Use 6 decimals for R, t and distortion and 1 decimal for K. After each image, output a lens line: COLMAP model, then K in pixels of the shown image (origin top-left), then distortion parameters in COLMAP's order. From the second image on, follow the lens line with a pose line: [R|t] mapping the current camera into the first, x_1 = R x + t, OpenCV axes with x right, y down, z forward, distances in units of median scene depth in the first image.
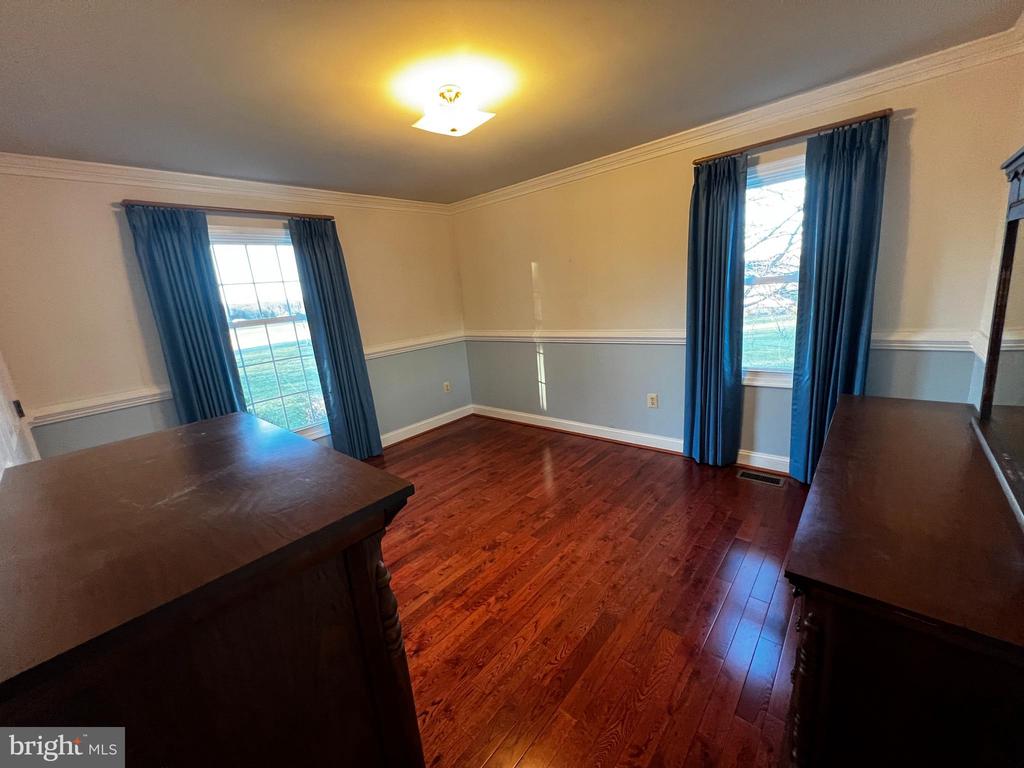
lens RADIAL K [[409.8, 0, 510.9], [0, 409.8, 385.2], [0, 0, 1]] dist [0.000728, 0.000104]
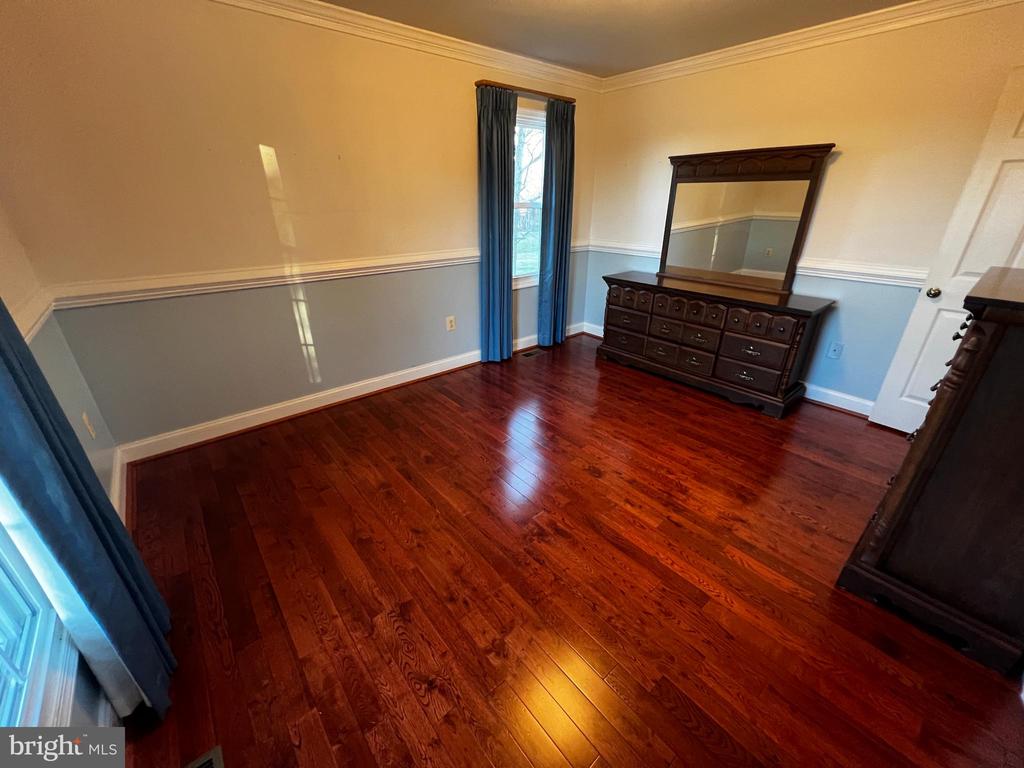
lens RADIAL K [[409.8, 0, 510.9], [0, 409.8, 385.2], [0, 0, 1]] dist [0.000728, 0.000104]
pose [[0.150043, -0.328441, 0.932531, -0.682924], [0.211967, 0.931963, 0.294136, -0.093945], [-0.965690, 0.153533, 0.209453, 0.715295]]
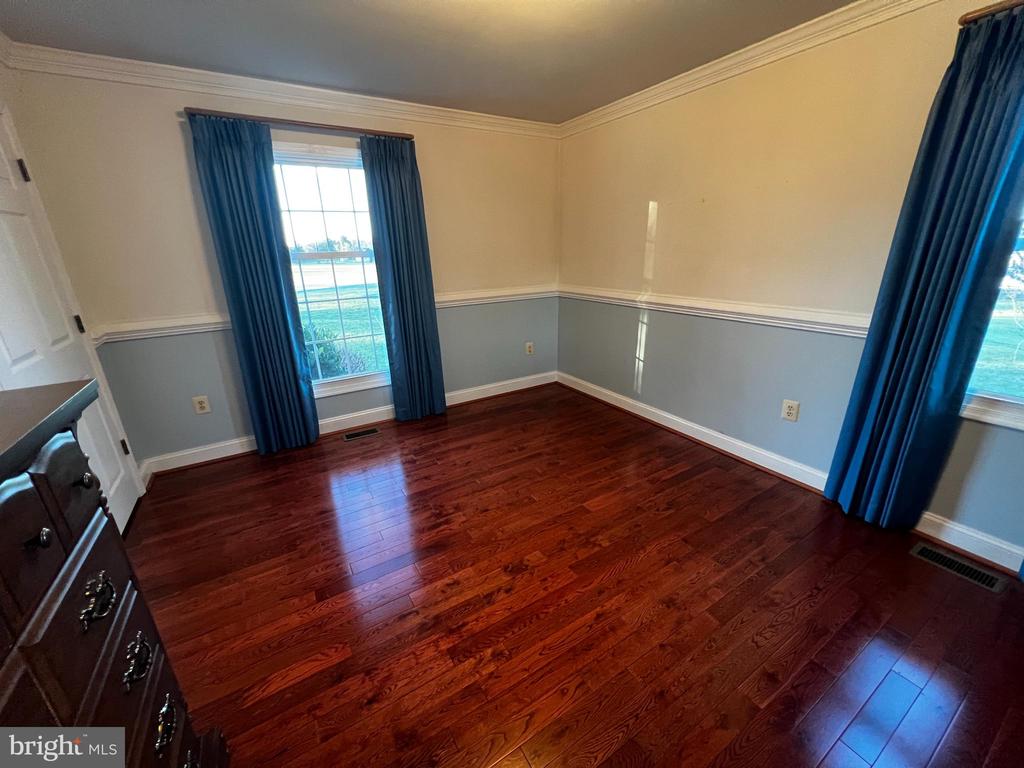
lens RADIAL K [[409.8, 0, 510.9], [0, 409.8, 385.2], [0, 0, 1]] dist [0.000728, 0.000104]
pose [[0.951951, 0.155937, -0.263579, 0.071959], [-0.124857, 0.983500, 0.130915, -0.039789], [0.279644, -0.091715, 0.955713, 0.208513]]
